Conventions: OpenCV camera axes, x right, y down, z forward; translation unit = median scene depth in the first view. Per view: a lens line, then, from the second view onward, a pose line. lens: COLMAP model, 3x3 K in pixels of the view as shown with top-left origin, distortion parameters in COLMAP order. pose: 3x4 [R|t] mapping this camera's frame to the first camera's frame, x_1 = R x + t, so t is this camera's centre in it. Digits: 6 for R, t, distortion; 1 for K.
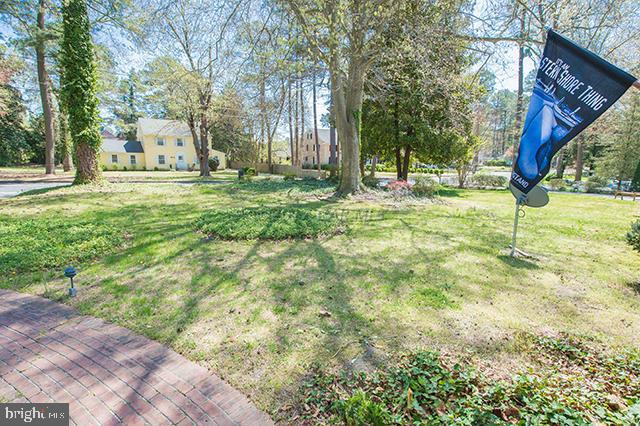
lens RADIAL K [[323.2, 0, 320.0], [0, 323.2, 213.0], [0, 0, 1]] dist [0.022395, 0.000133]
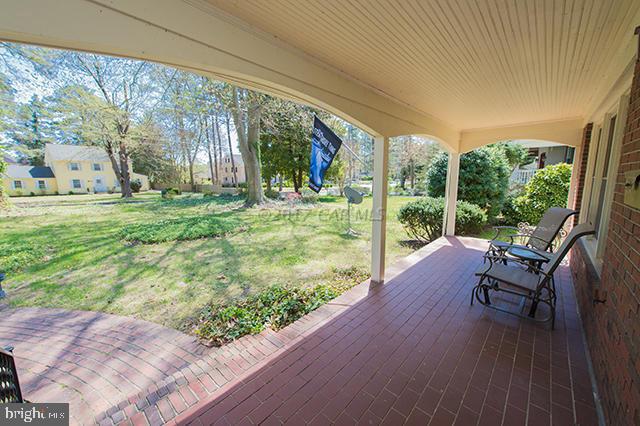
lens RADIAL K [[250.1, 0, 320.0], [0, 250.1, 213.0], [0, 0, 1]] dist [0.009379, -0.000604]
pose [[0.949978, -0.070065, 0.304356, 0.038068], [0.077721, 0.996889, -0.013098, 0.016312], [-0.302492, 0.036098, 0.952468, -0.097127]]
